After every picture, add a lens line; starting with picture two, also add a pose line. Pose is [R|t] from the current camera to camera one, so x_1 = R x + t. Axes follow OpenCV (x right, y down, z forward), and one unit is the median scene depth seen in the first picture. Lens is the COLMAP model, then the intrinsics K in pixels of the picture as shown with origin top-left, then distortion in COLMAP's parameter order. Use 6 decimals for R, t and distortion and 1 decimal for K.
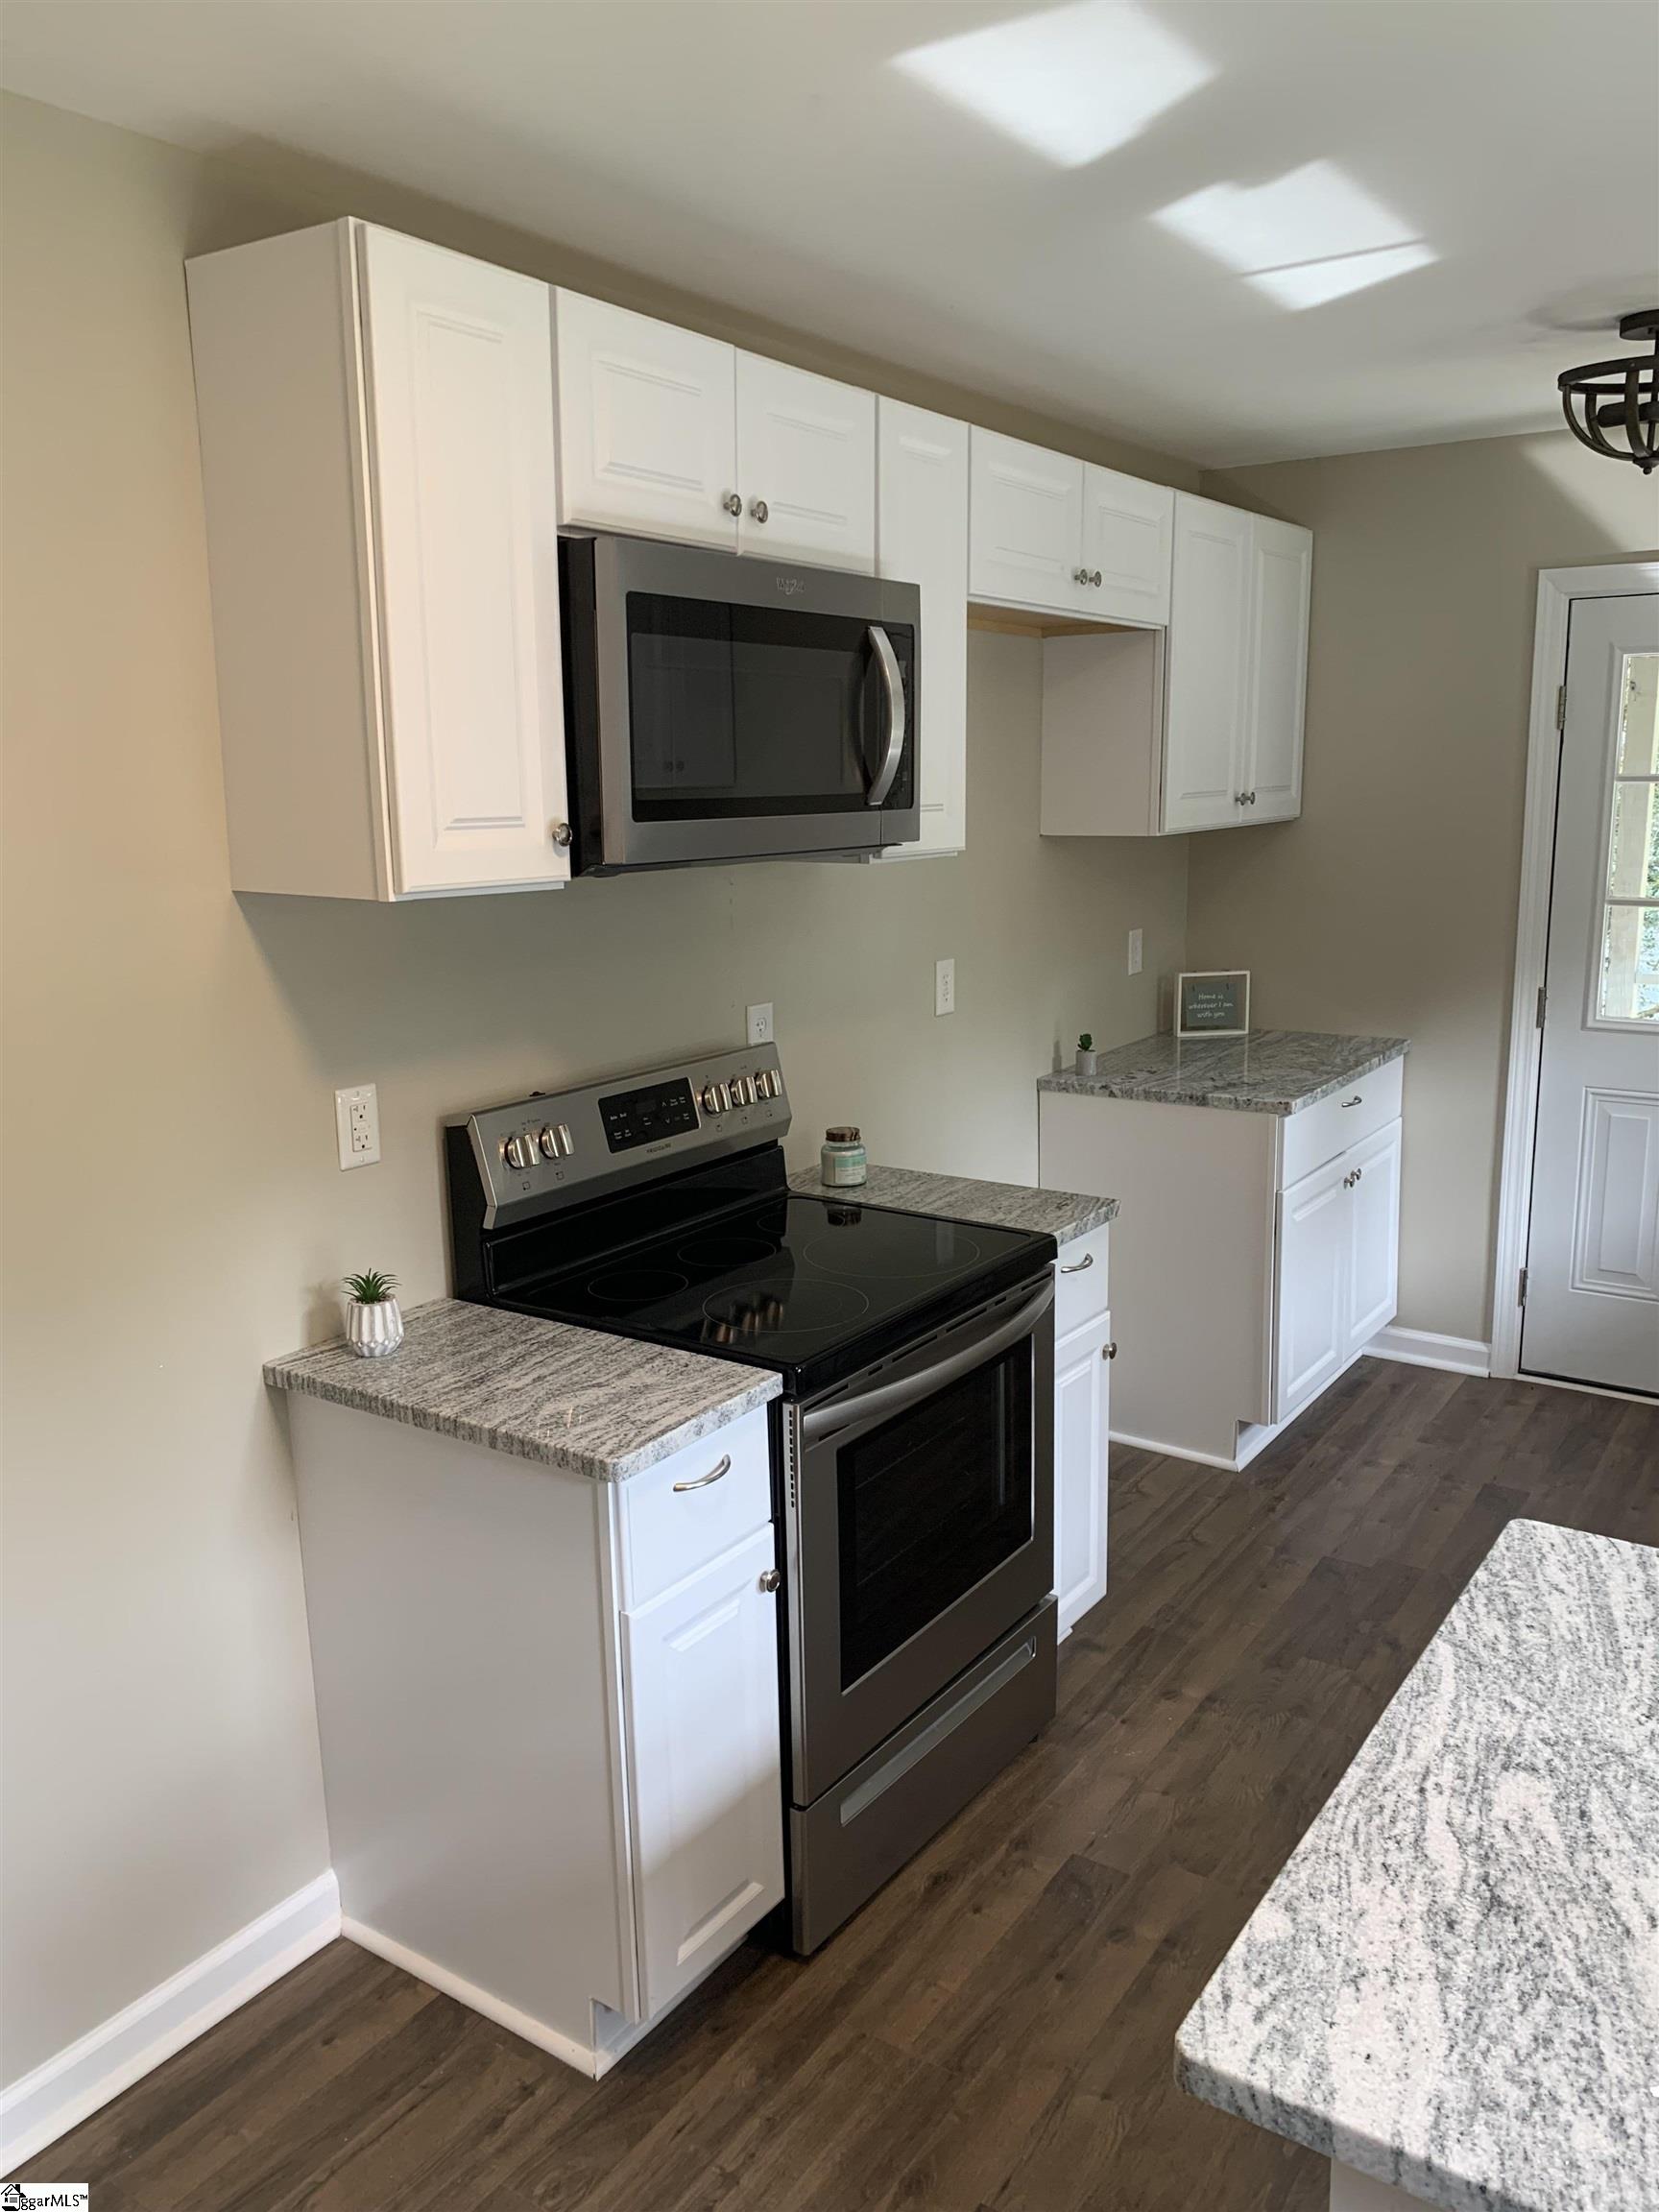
lens RADIAL K [[1686.6, 0, 837.8], [0, 1686.6, 1106.3], [0, 0, 1]] dist [0.015091, -0.025821]
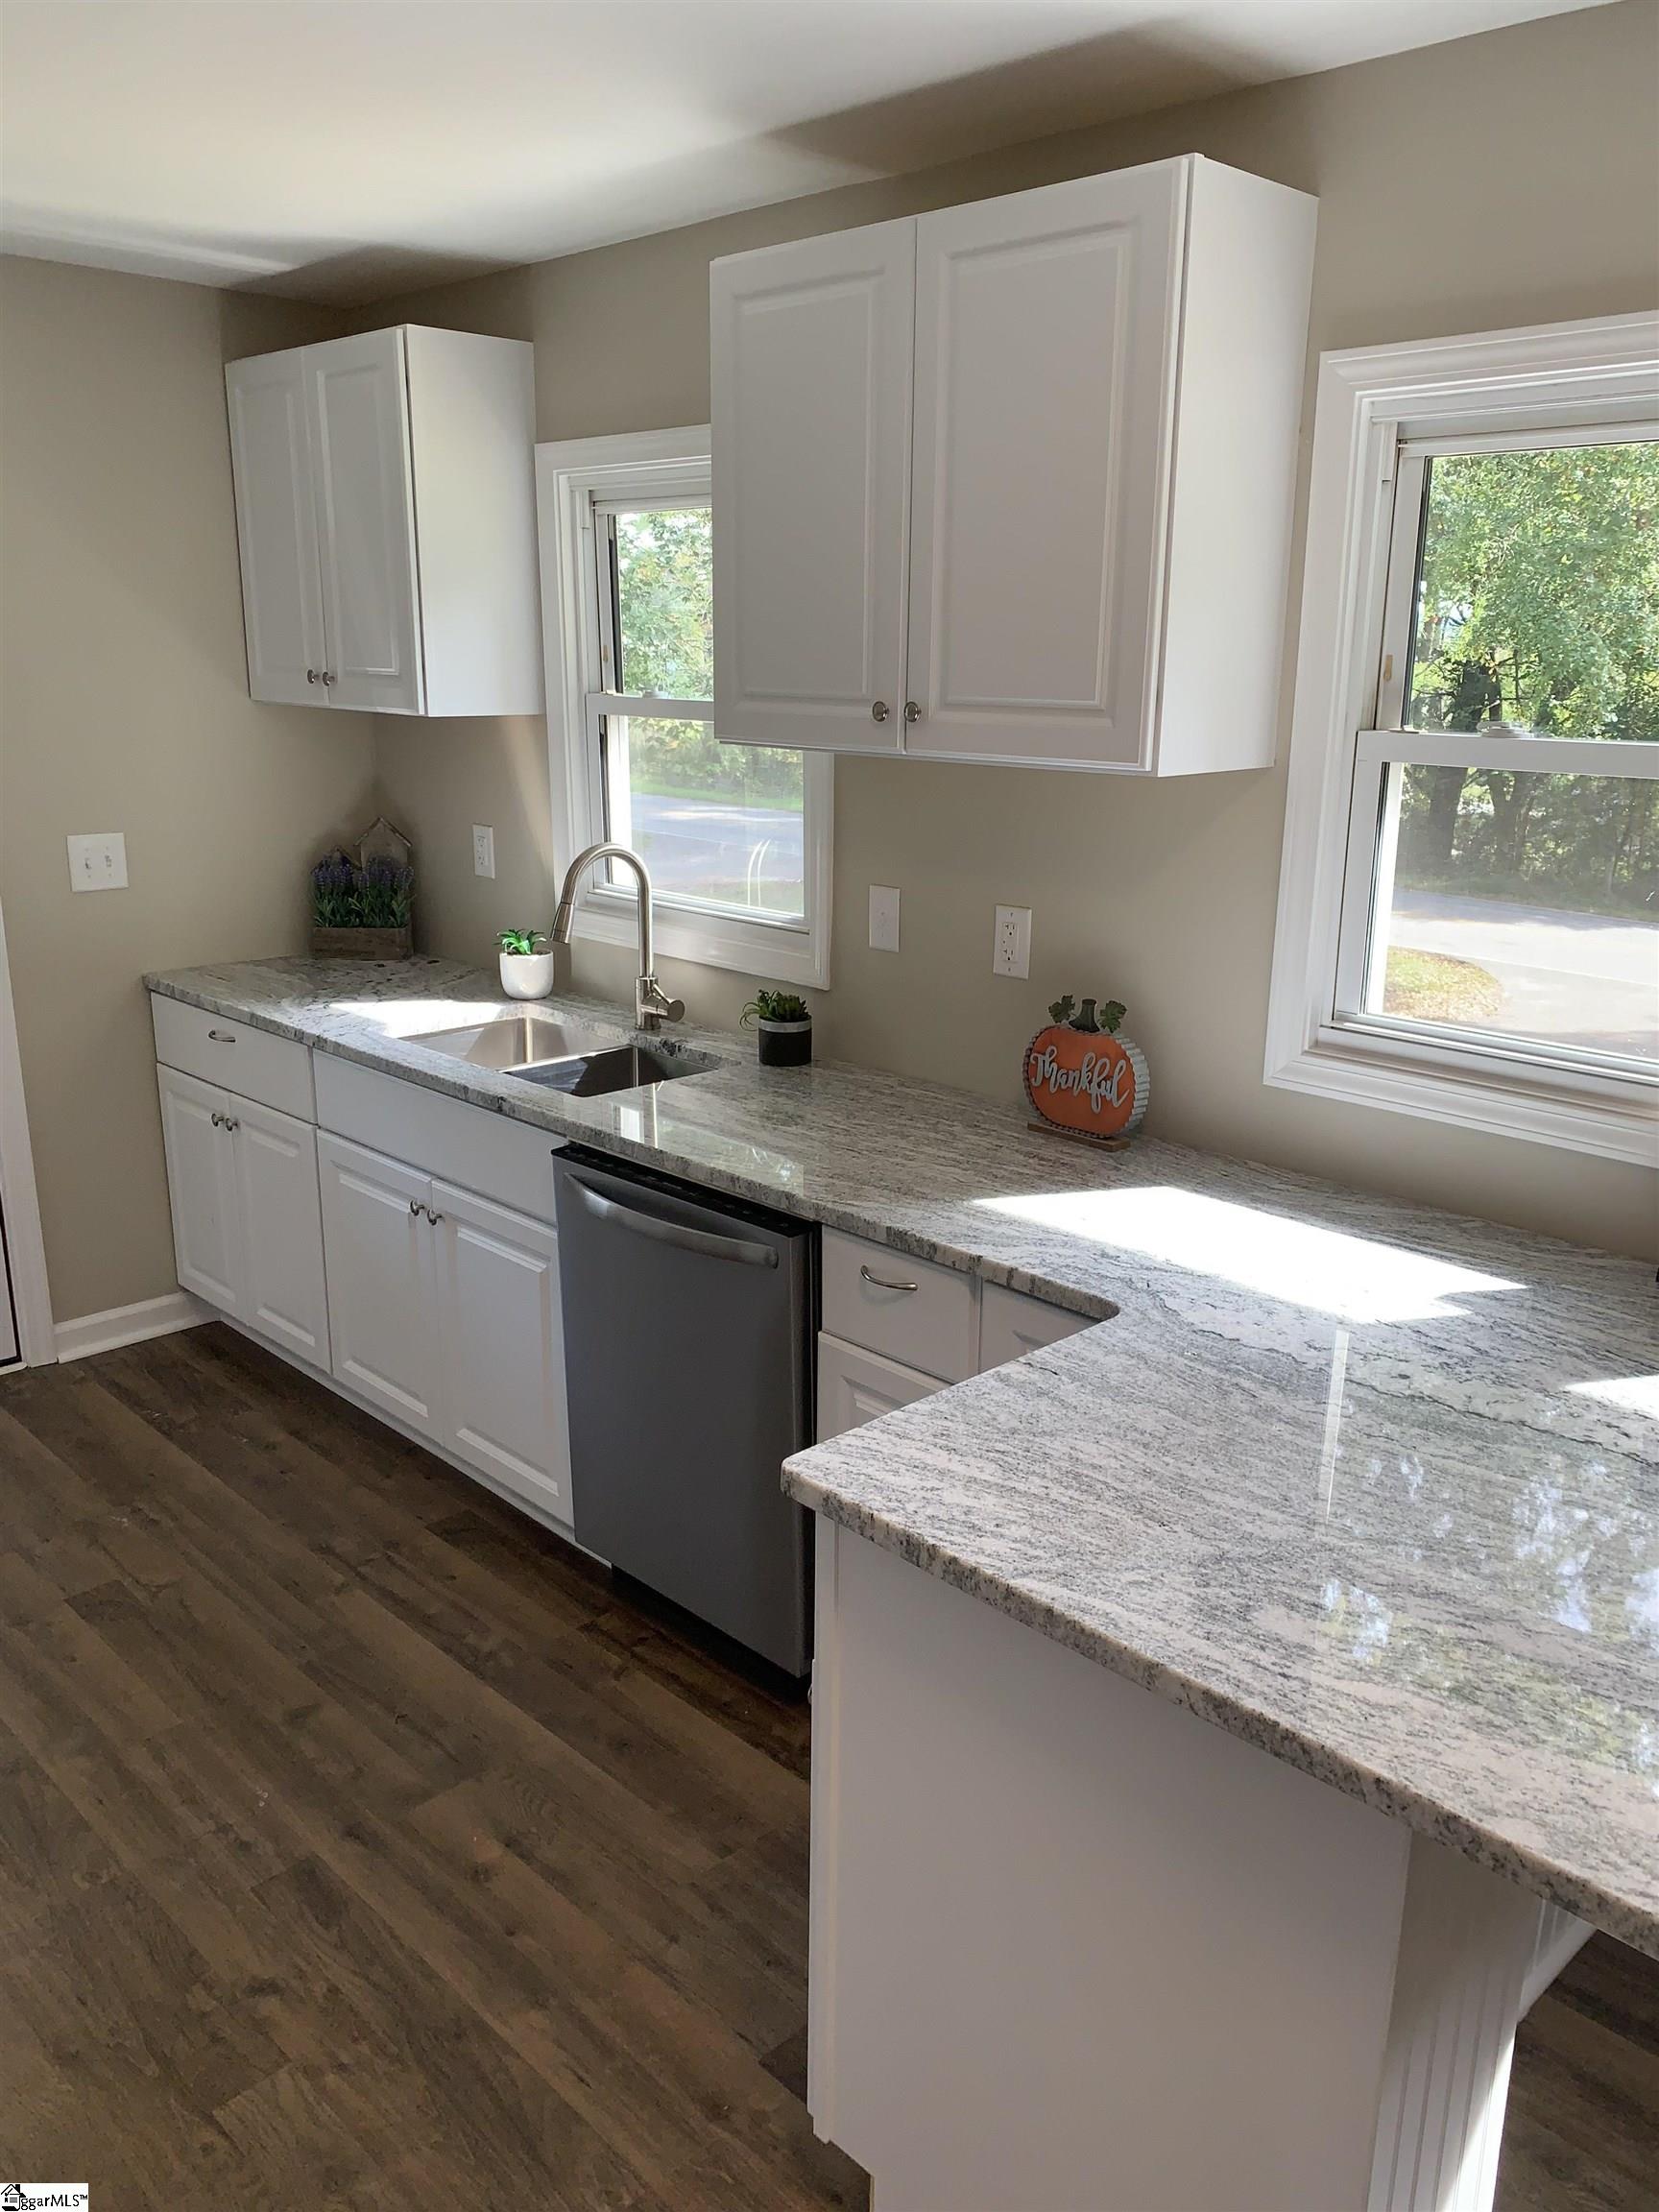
lens RADIAL K [[1686.6, 0, 838.2], [0, 1686.6, 1104.6], [0, 0, 1]] dist [0.015091, -0.025821]
pose [[0.190049, -0.230567, 0.954317, -0.325060], [0.170069, 0.965069, 0.199297, -0.095497], [-0.966932, 0.124423, 0.222623, 0.538890]]
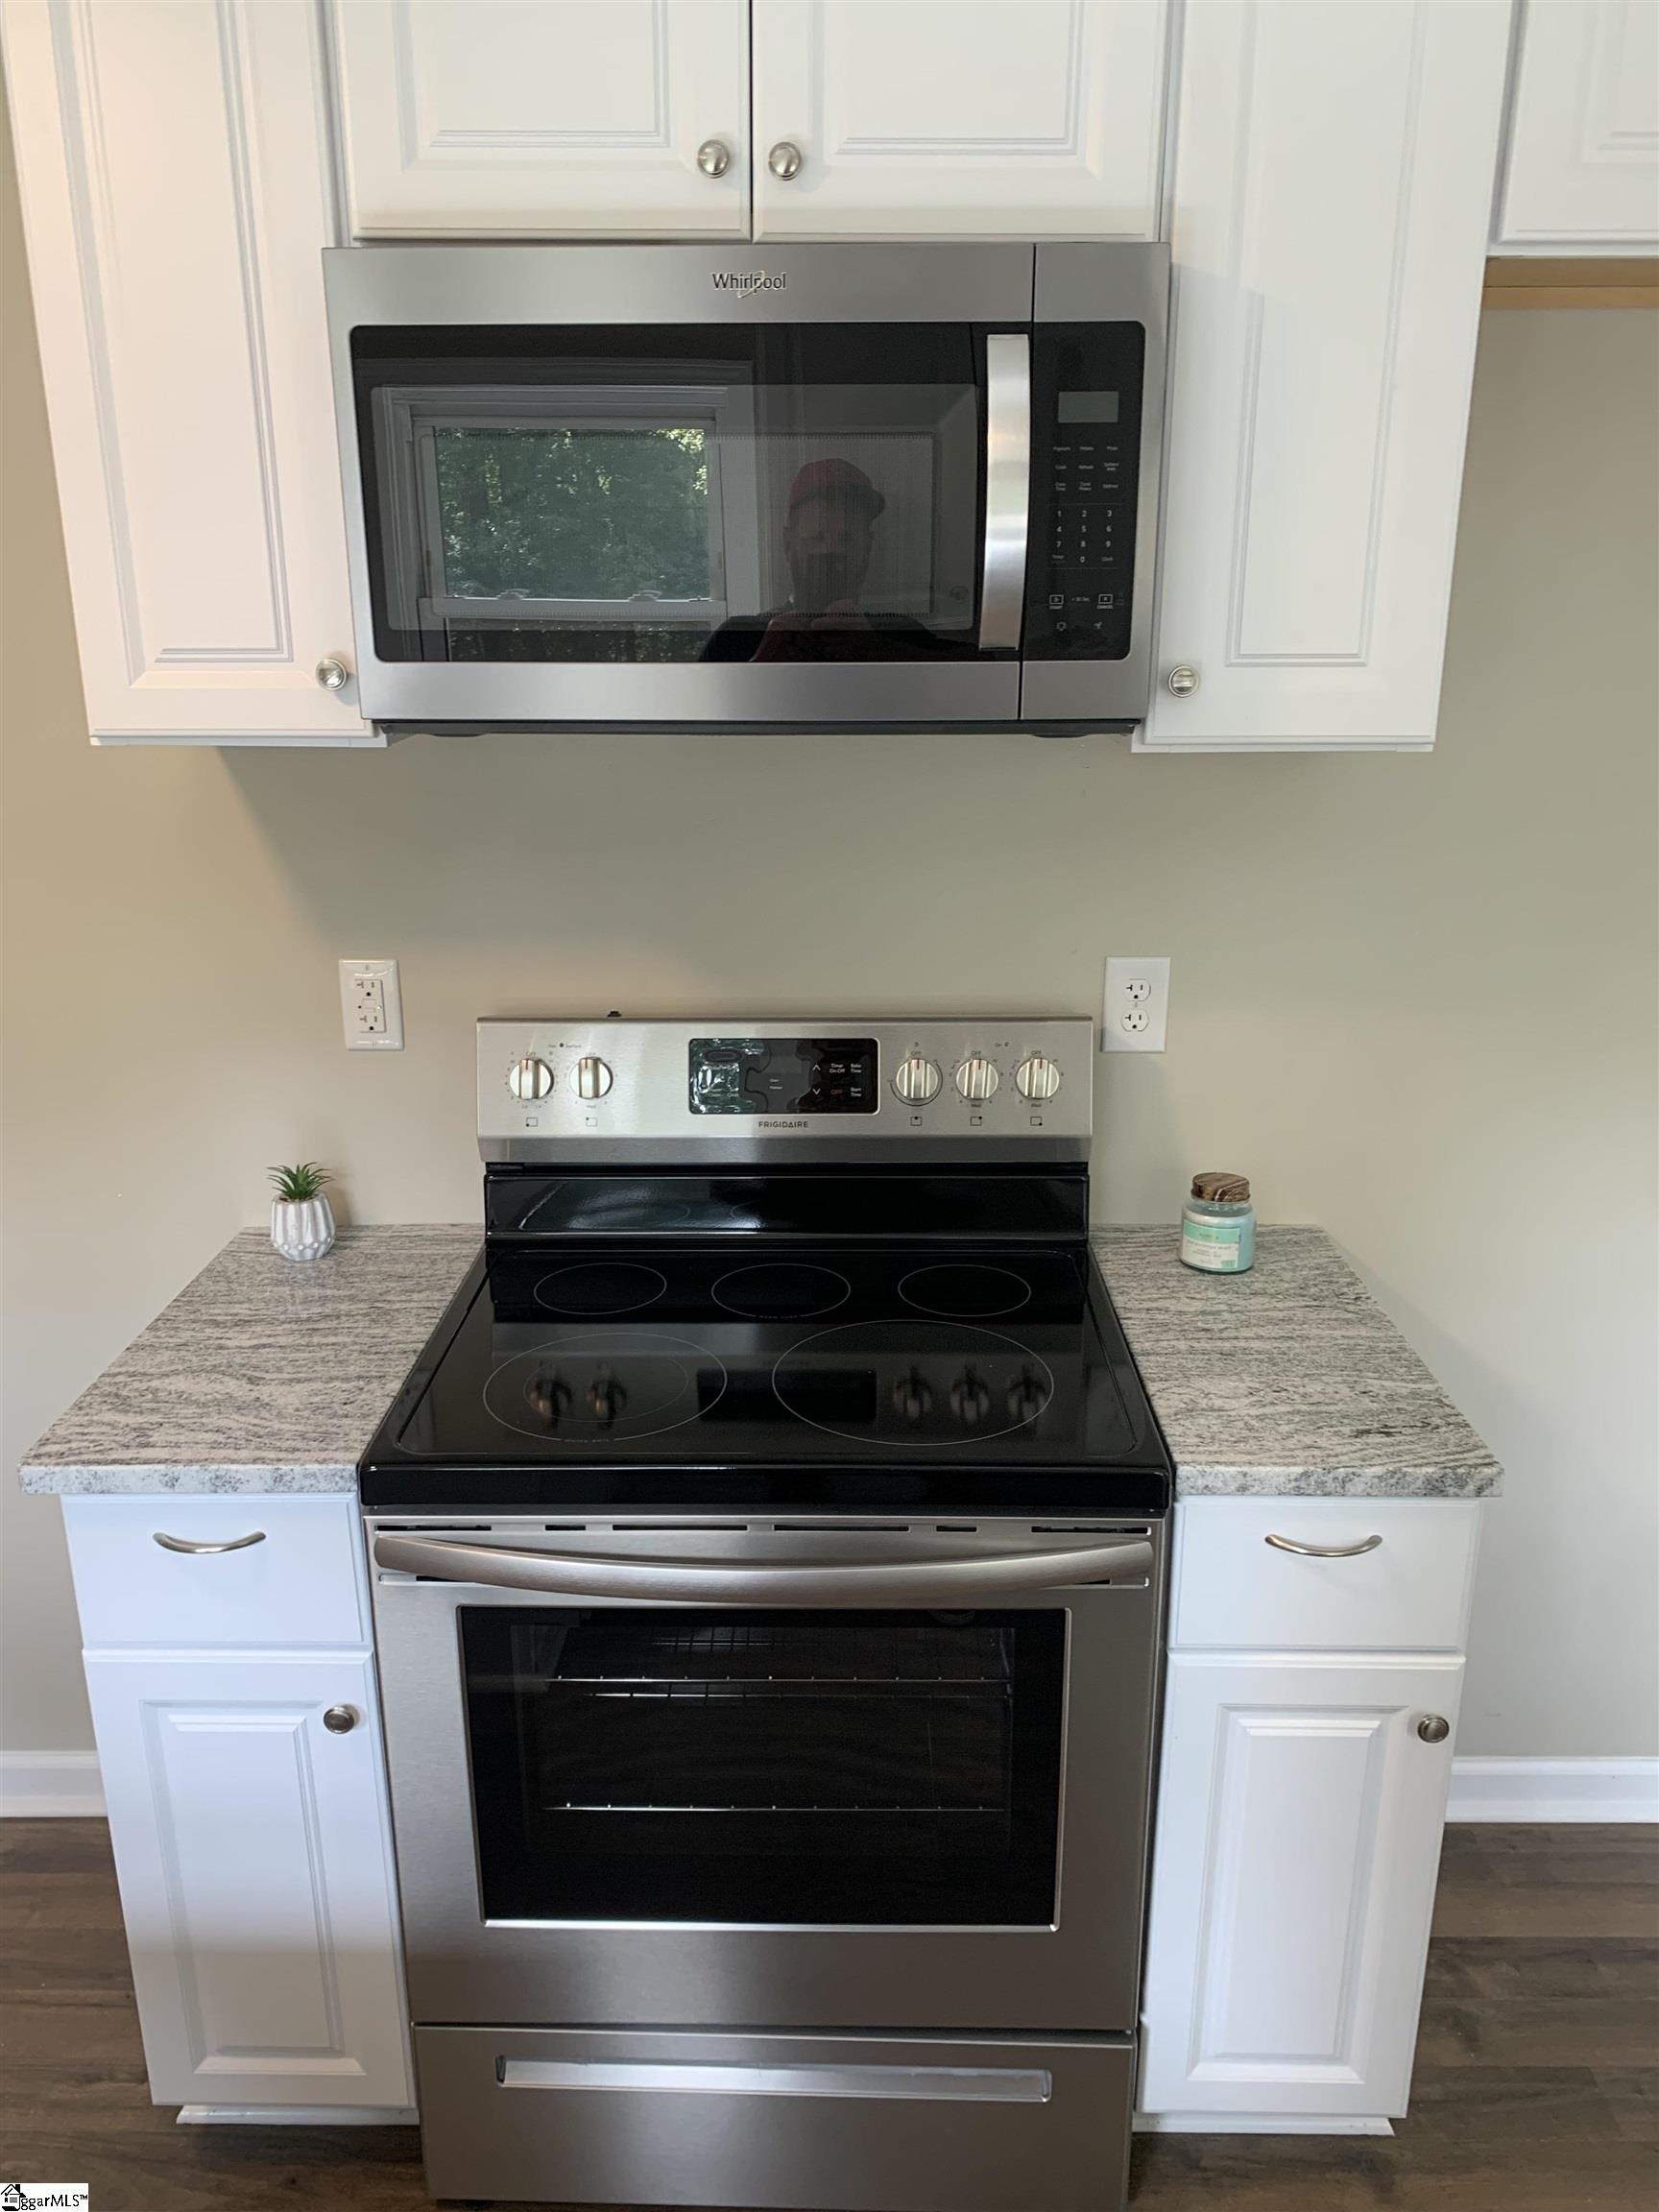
lens RADIAL K [[1686.6, 0, 830.4], [0, 1686.6, 1103.8], [0, 0, 1]] dist [0.015091, -0.025821]
pose [[0.548822, 0.251125, -0.797327, 0.560296], [-0.168467, 0.967467, 0.188751, -0.144363], [0.818788, 0.030733, 0.573273, 0.698662]]
